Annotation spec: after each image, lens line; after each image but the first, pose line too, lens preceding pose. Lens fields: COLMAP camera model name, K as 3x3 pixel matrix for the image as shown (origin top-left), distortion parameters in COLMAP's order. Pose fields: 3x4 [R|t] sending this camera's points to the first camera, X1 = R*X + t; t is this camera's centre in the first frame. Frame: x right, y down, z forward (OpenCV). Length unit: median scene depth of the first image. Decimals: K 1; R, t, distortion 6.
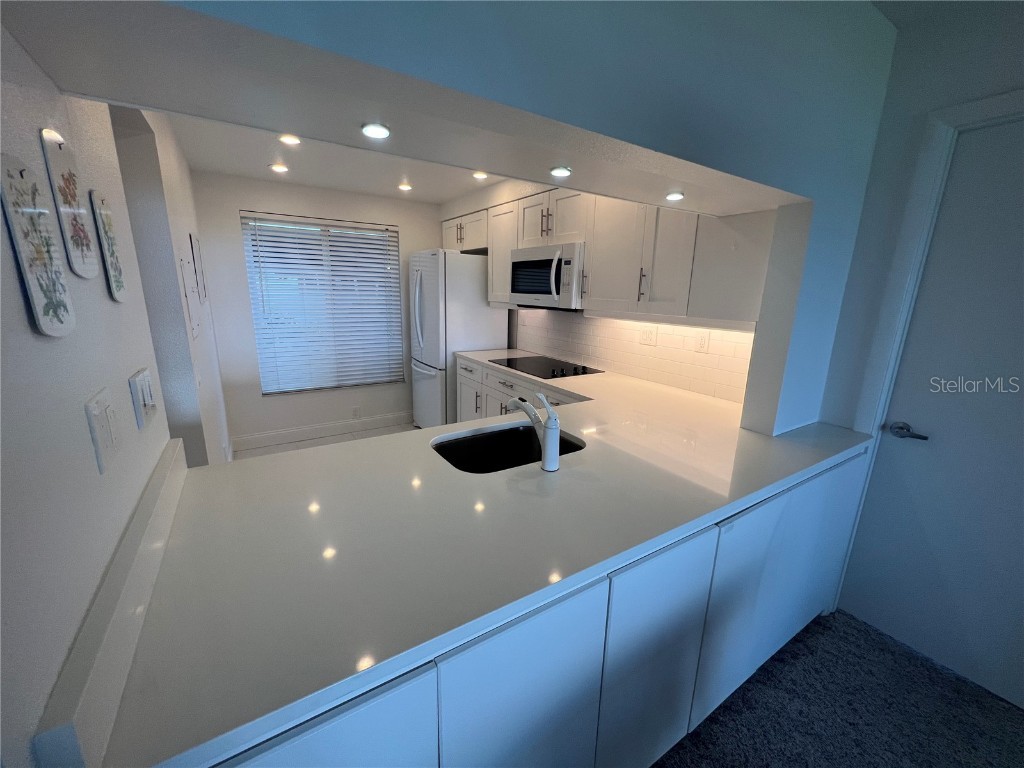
lens RADIAL K [[410.0, 0, 513.2], [0, 410.0, 386.3], [0, 0, 1]] dist [-0.002490, 0.001132]
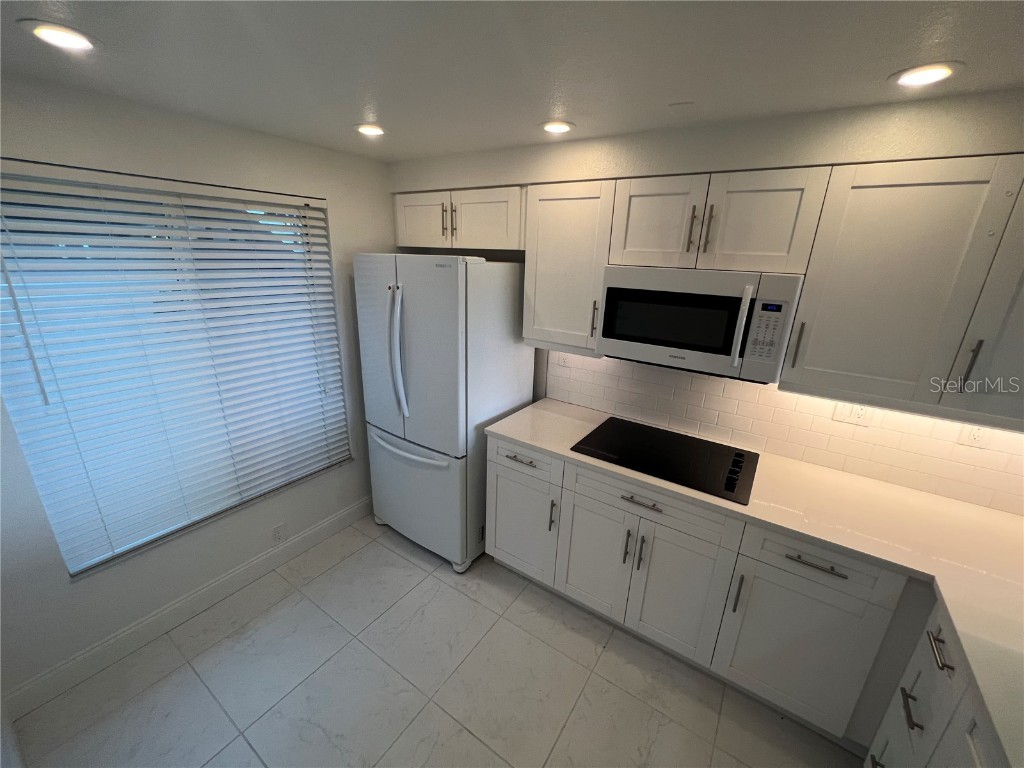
lens RADIAL K [[410.0, 0, 513.5], [0, 410.0, 385.3], [0, 0, 1]] dist [-0.002490, 0.001132]
pose [[0.920521, -0.115640, 0.373188, -0.367079], [0.080779, 0.990886, 0.107793, -0.237840], [-0.382252, -0.069080, 0.921473, 0.495644]]
